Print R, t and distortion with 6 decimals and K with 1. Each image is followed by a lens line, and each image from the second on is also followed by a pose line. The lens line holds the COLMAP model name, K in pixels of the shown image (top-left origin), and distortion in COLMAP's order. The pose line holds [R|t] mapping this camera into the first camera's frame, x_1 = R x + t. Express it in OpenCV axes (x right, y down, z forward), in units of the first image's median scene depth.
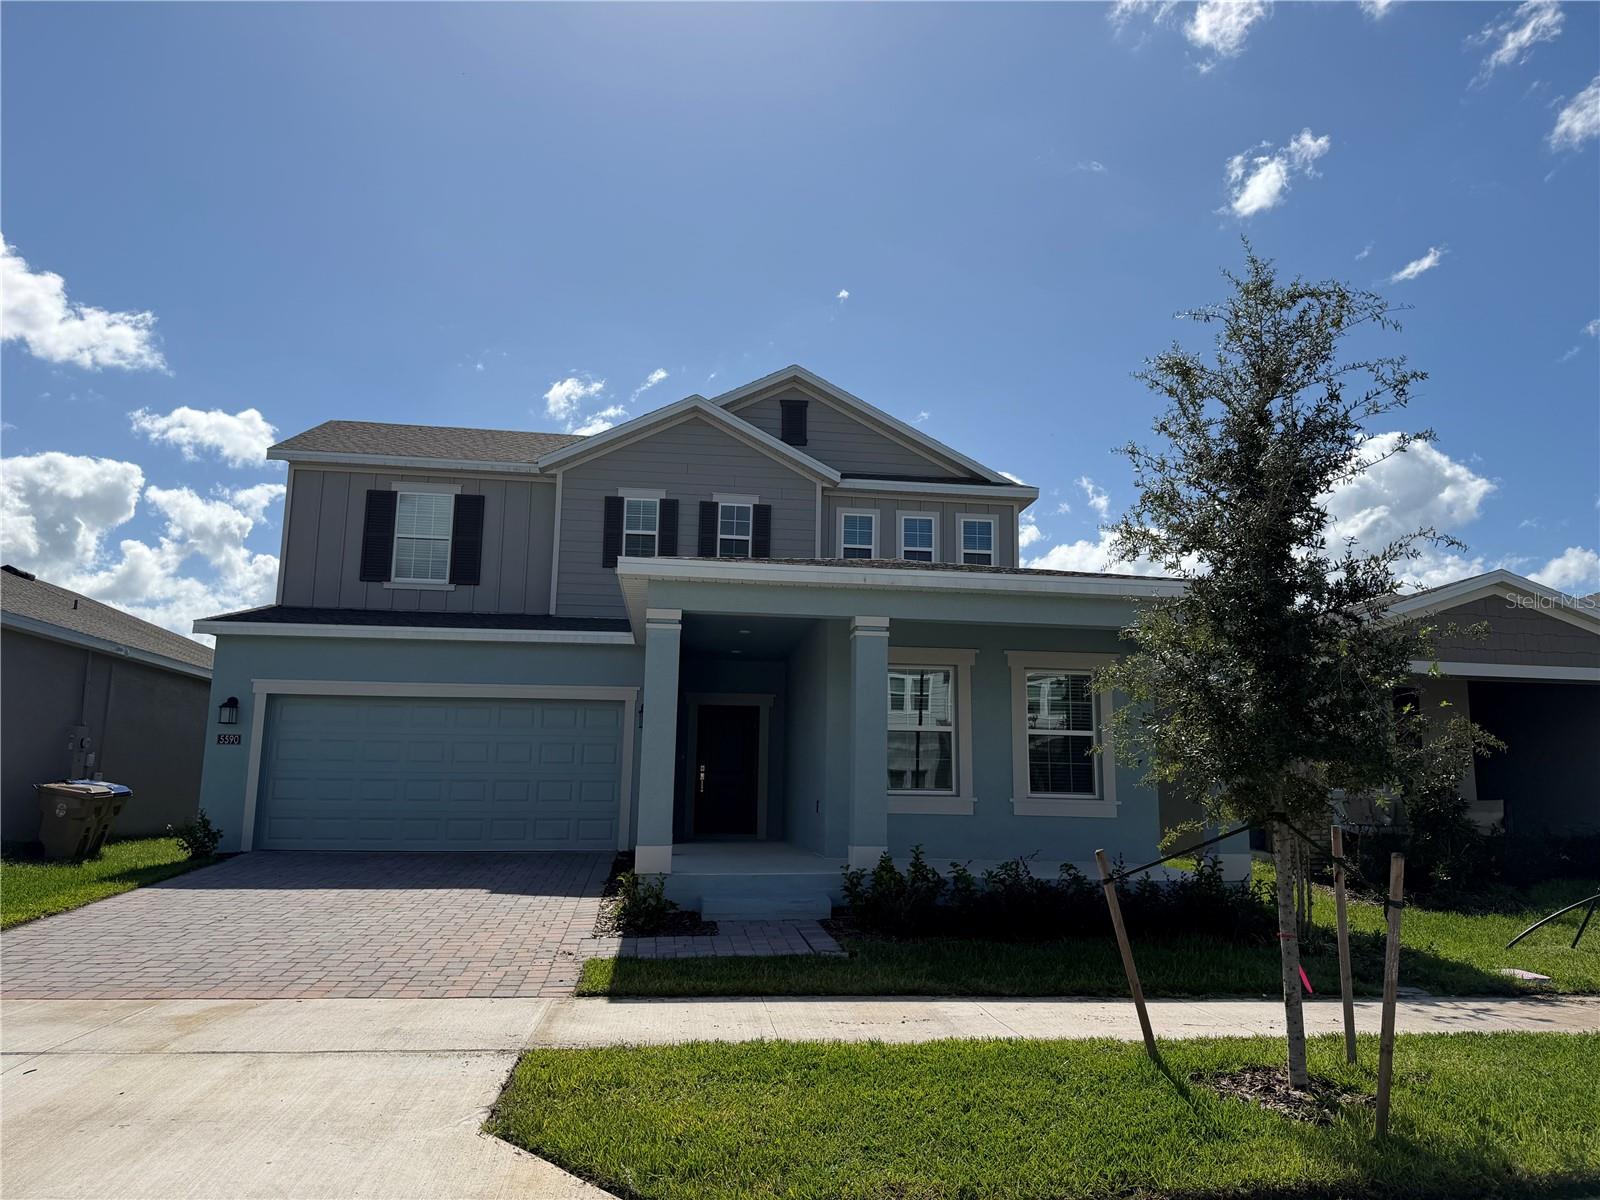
lens RADIAL K [[1123.2, 0, 810.1], [0, 1123.2, 607.7], [0, 0, 1]] dist [0.168167, -0.243143]
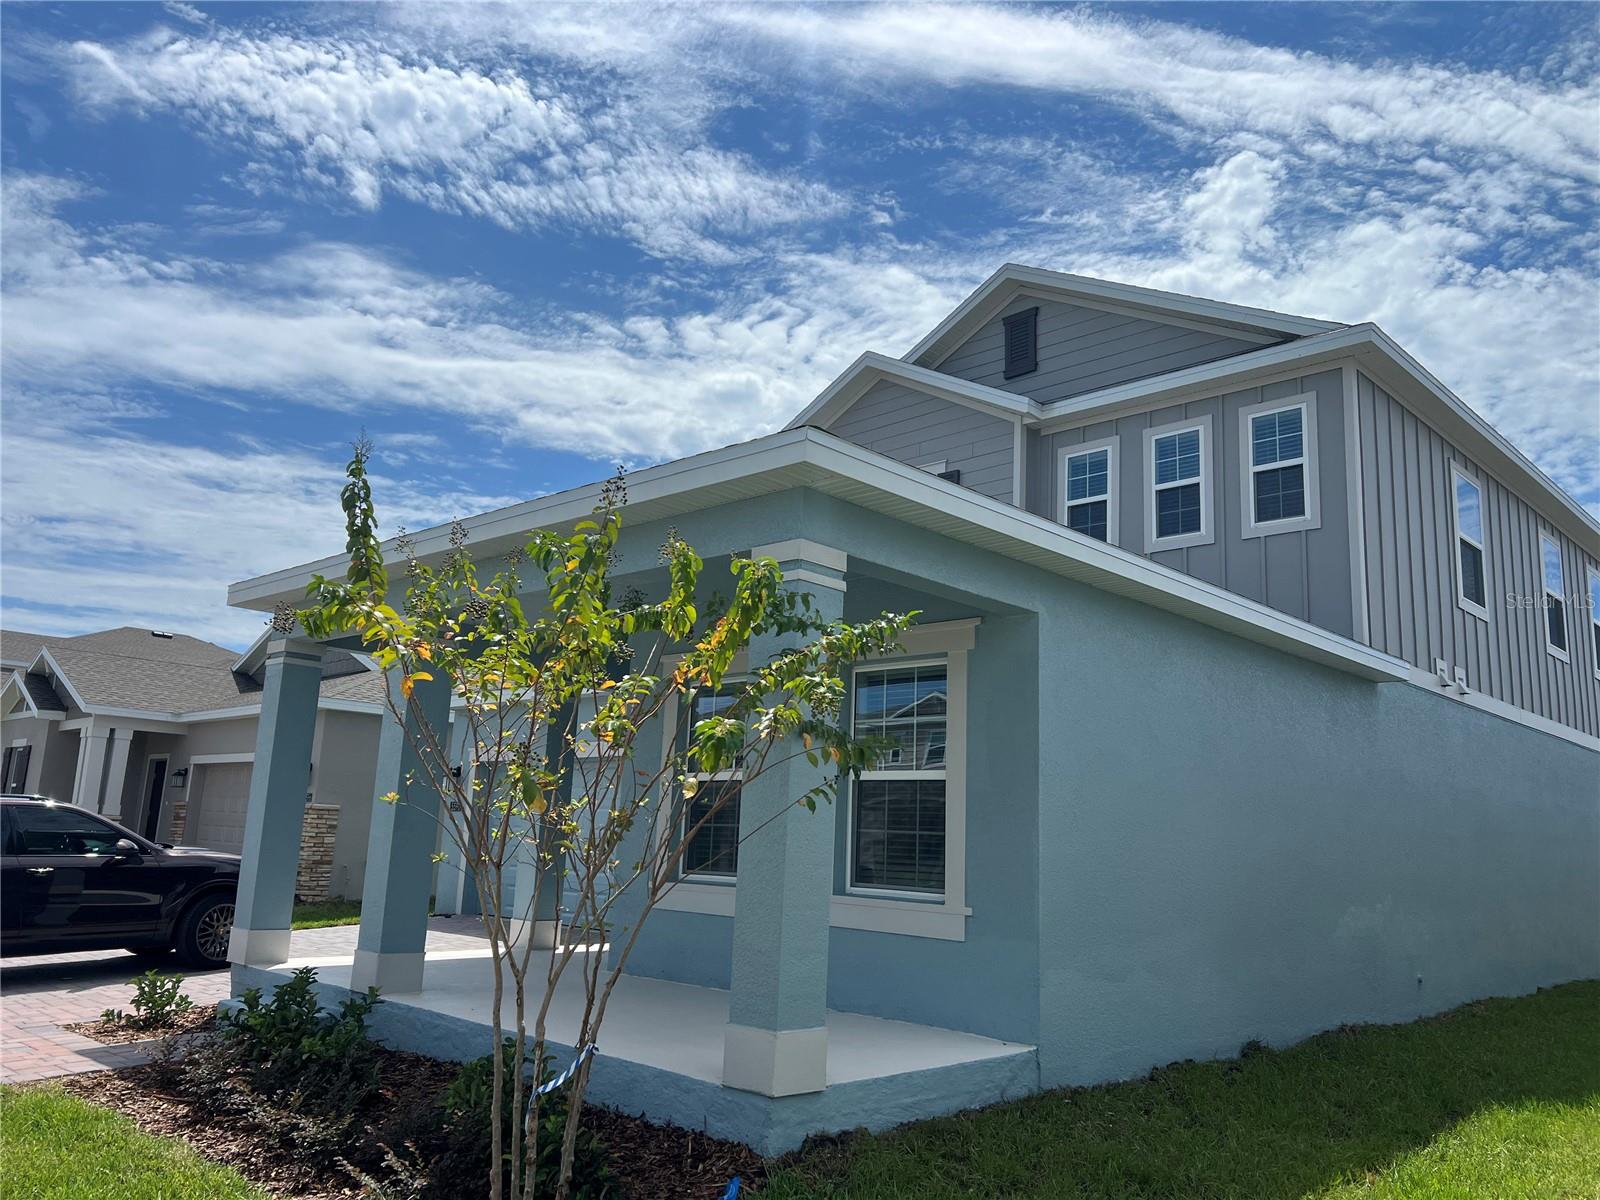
lens RADIAL K [[1209.4, 0, 802.1], [0, 1209.4, 611.0], [0, 0, 1]] dist [0.057562, -0.050931]
pose [[0.628486, -0.135731, -0.765887, 0.589090], [0.096681, 0.990653, -0.096227, 0.075876], [0.771789, -0.013570, 0.635734, 0.542524]]
